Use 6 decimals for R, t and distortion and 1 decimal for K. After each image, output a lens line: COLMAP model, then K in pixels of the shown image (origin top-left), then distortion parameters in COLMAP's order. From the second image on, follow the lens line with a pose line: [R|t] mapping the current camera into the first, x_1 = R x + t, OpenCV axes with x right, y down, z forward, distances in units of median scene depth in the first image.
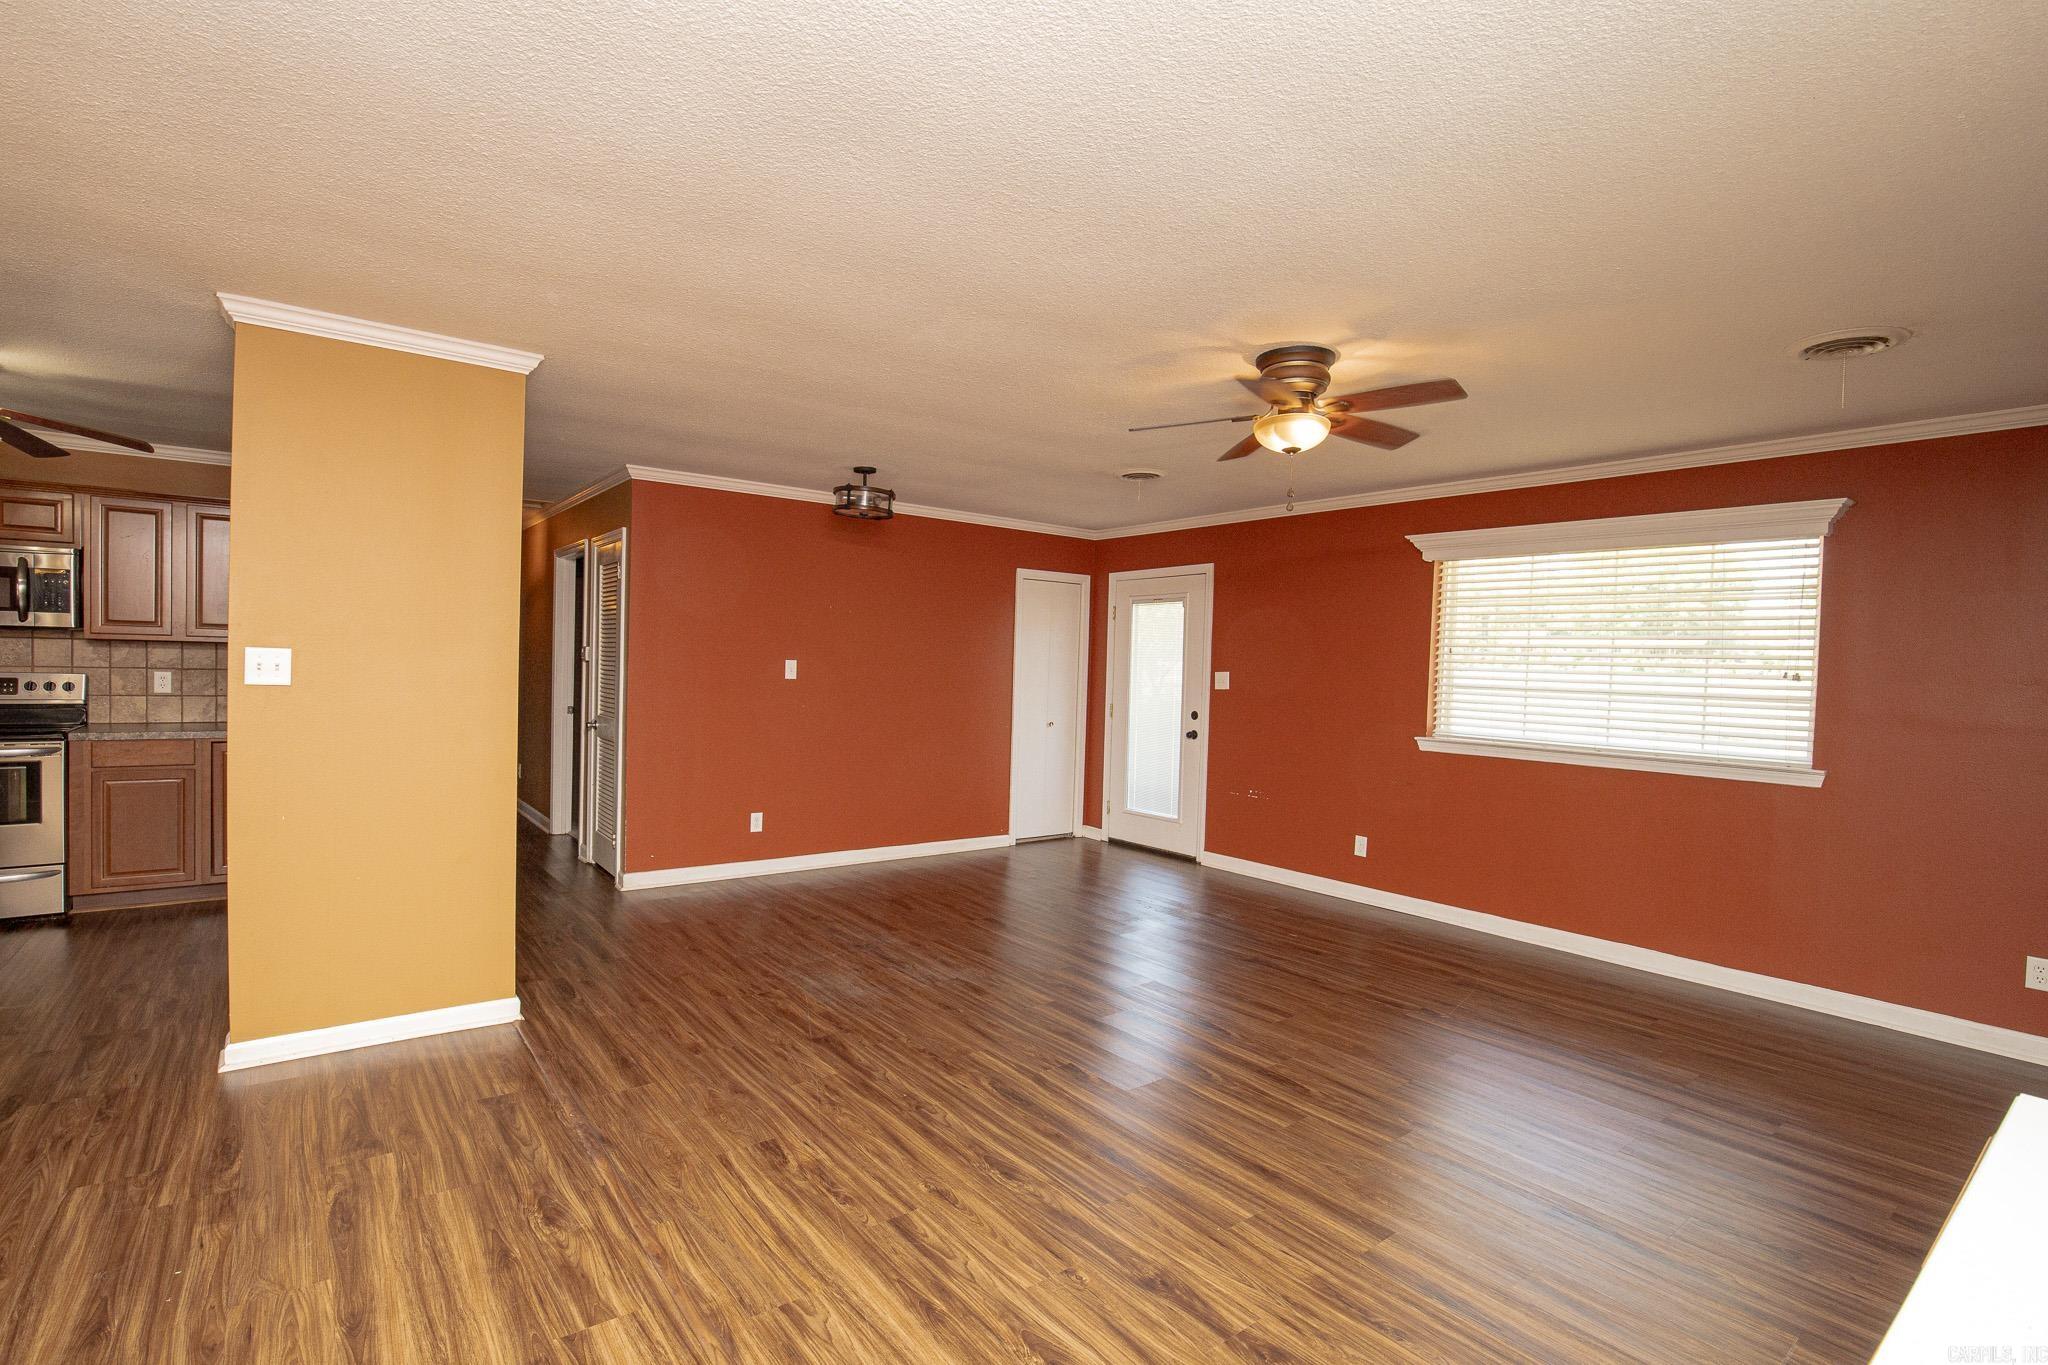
lens RADIAL K [[953.7, 0, 1010.4], [0, 953.7, 692.9], [0, 0, 1]] dist [-0.033180, 0.006811]
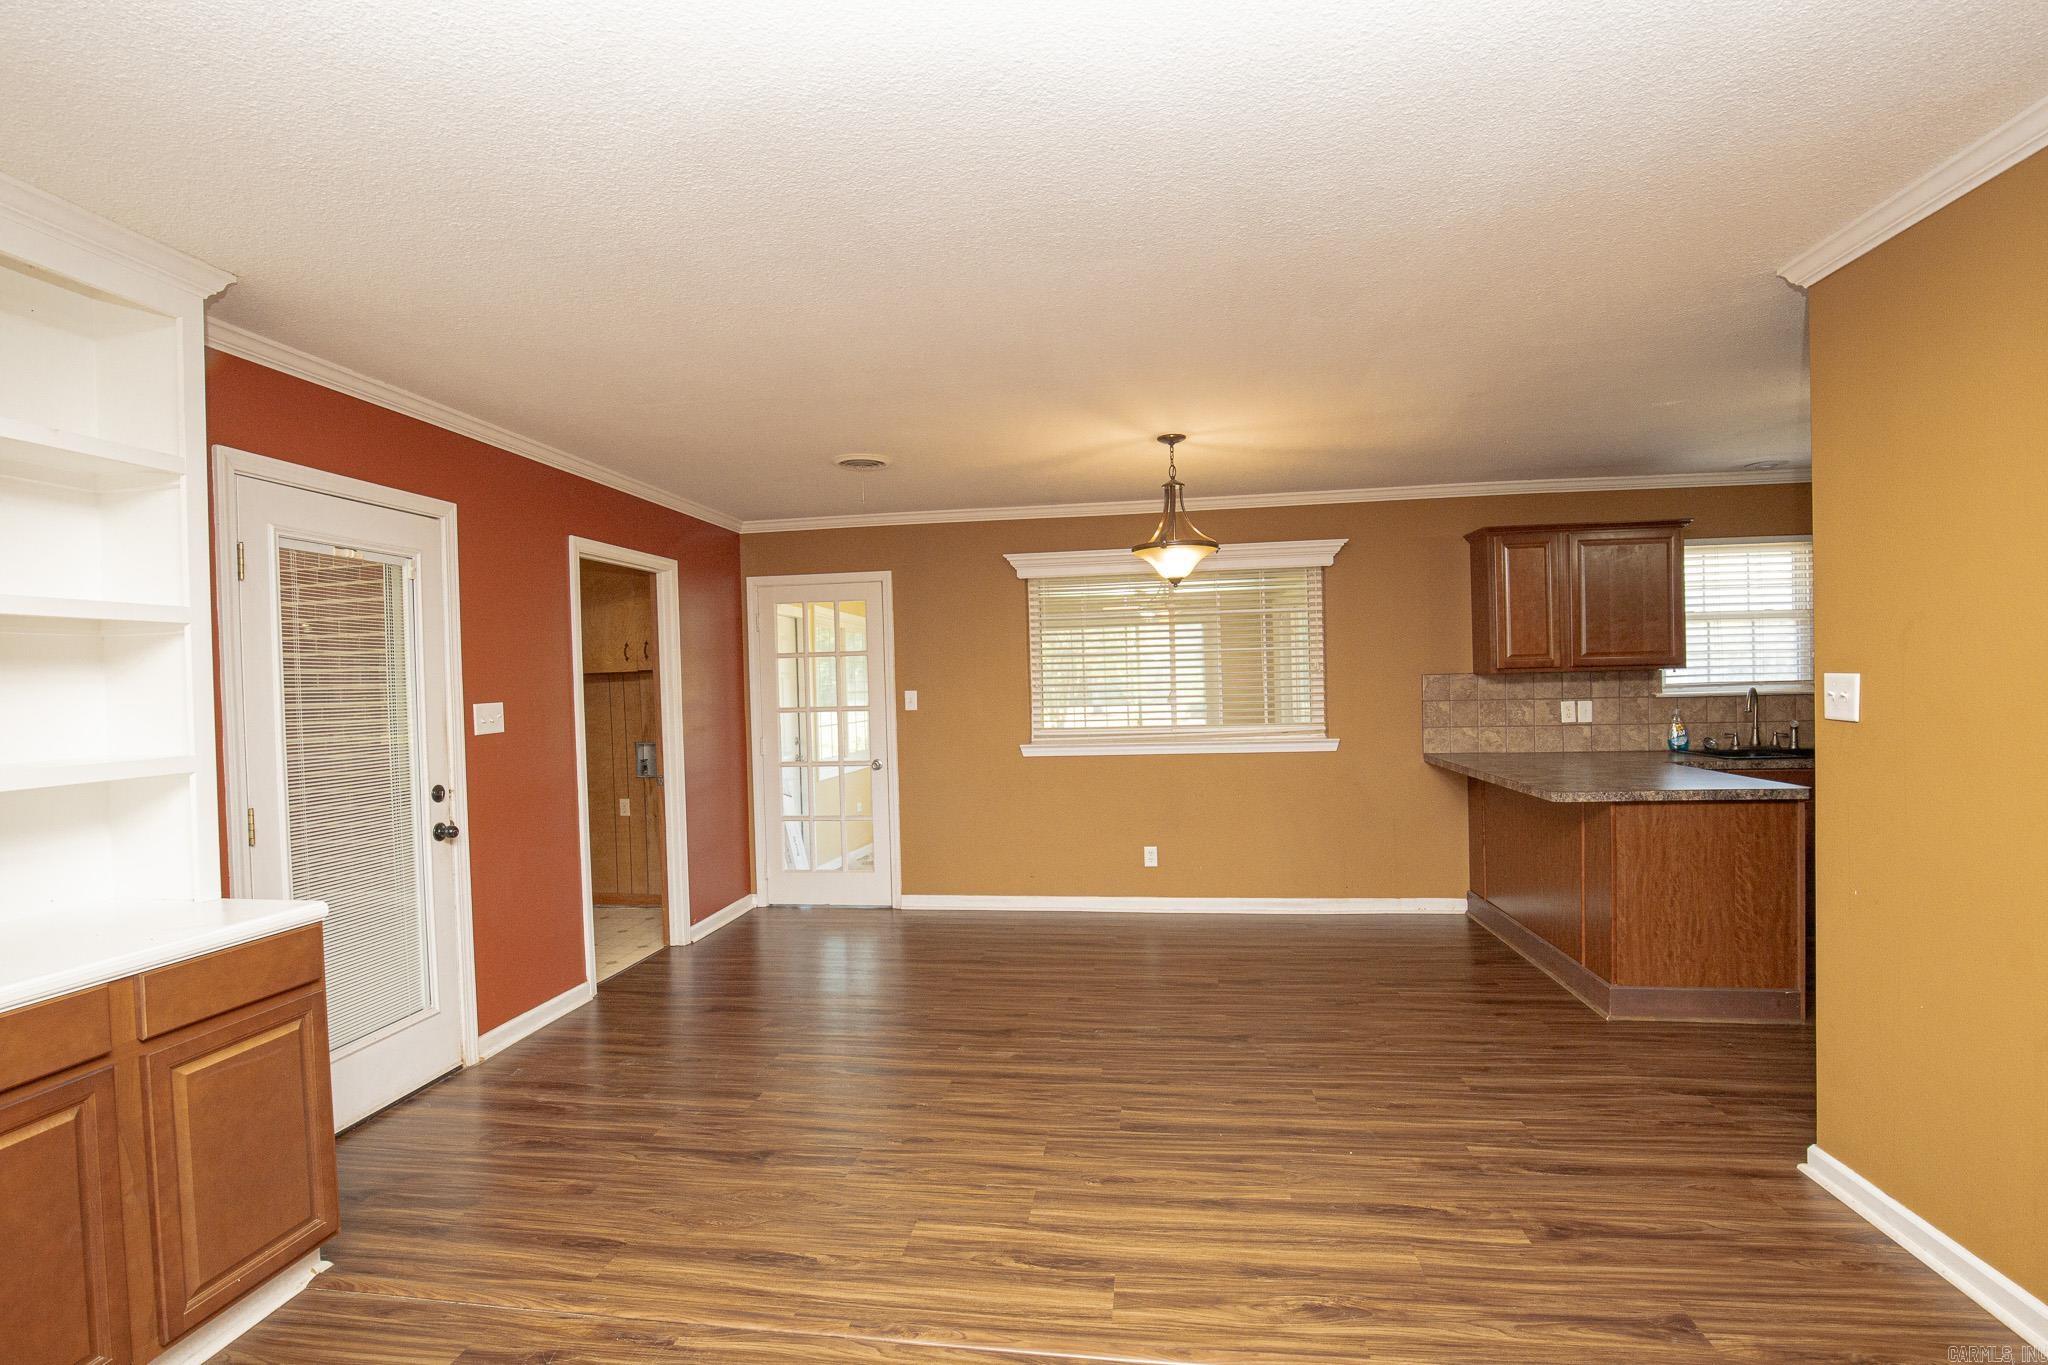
lens RADIAL K [[953.7, 0, 1013.7], [0, 953.7, 696.2], [0, 0, 1]] dist [-0.033180, 0.006811]
pose [[-0.716570, 0.001142, -0.697514, 0.225164], [-0.015013, 0.999742, 0.017060, -0.027333], [0.697353, 0.022697, -0.716368, 0.916763]]
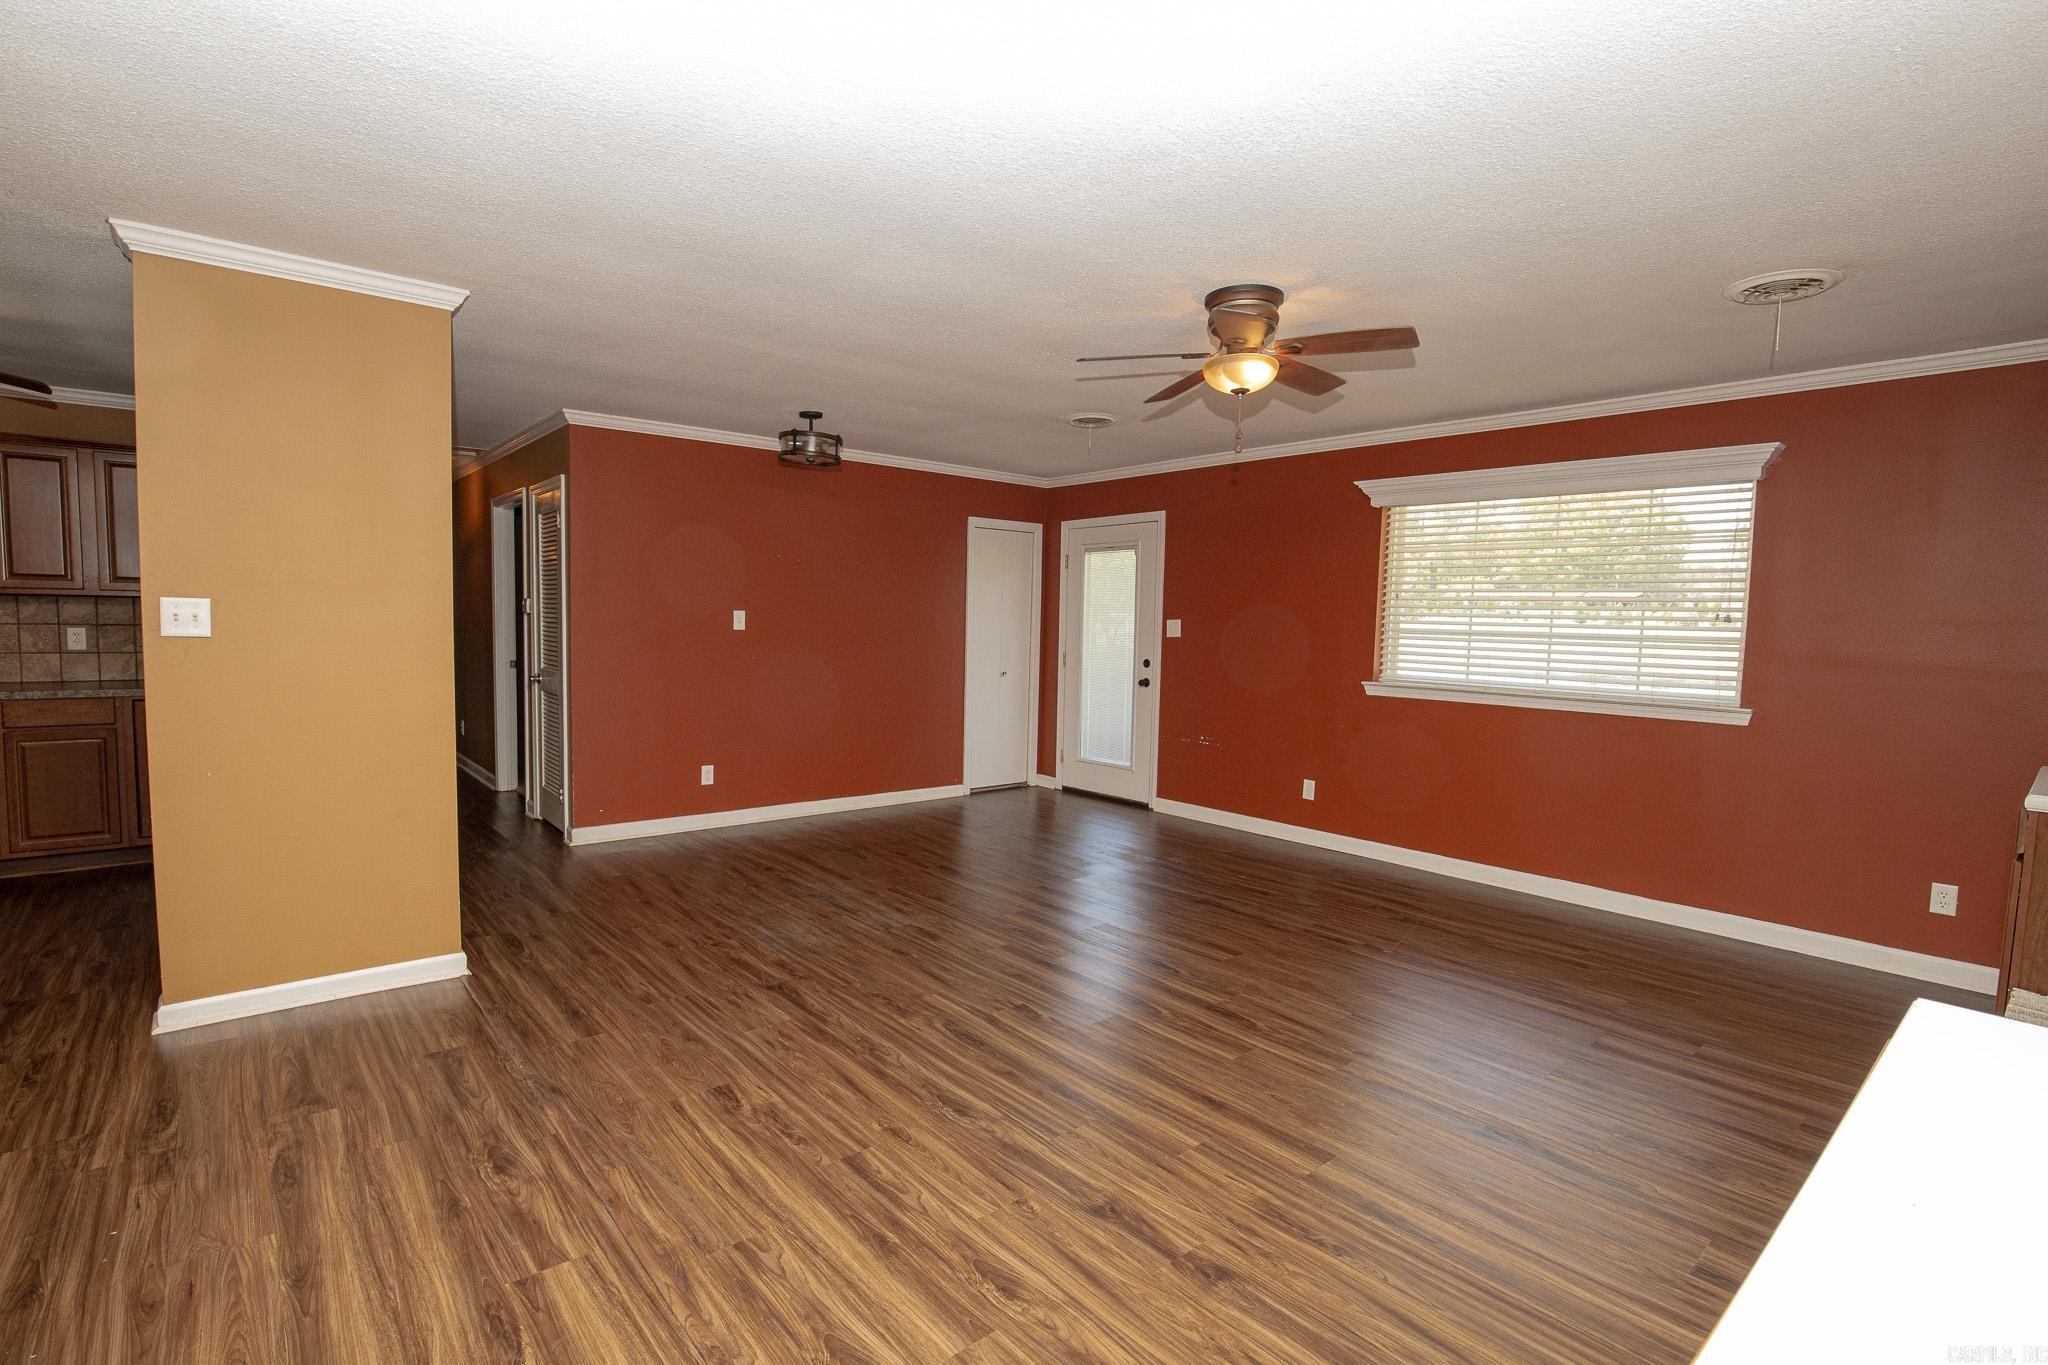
lens RADIAL K [[953.7, 0, 1009.0], [0, 953.7, 691.6], [0, 0, 1]] dist [-0.033180, 0.006811]
pose [[0.998958, -0.010874, 0.044318, 0.006418], [0.008754, 0.998821, 0.047758, 0.008170], [-0.044785, -0.047320, 0.997875, 0.003804]]
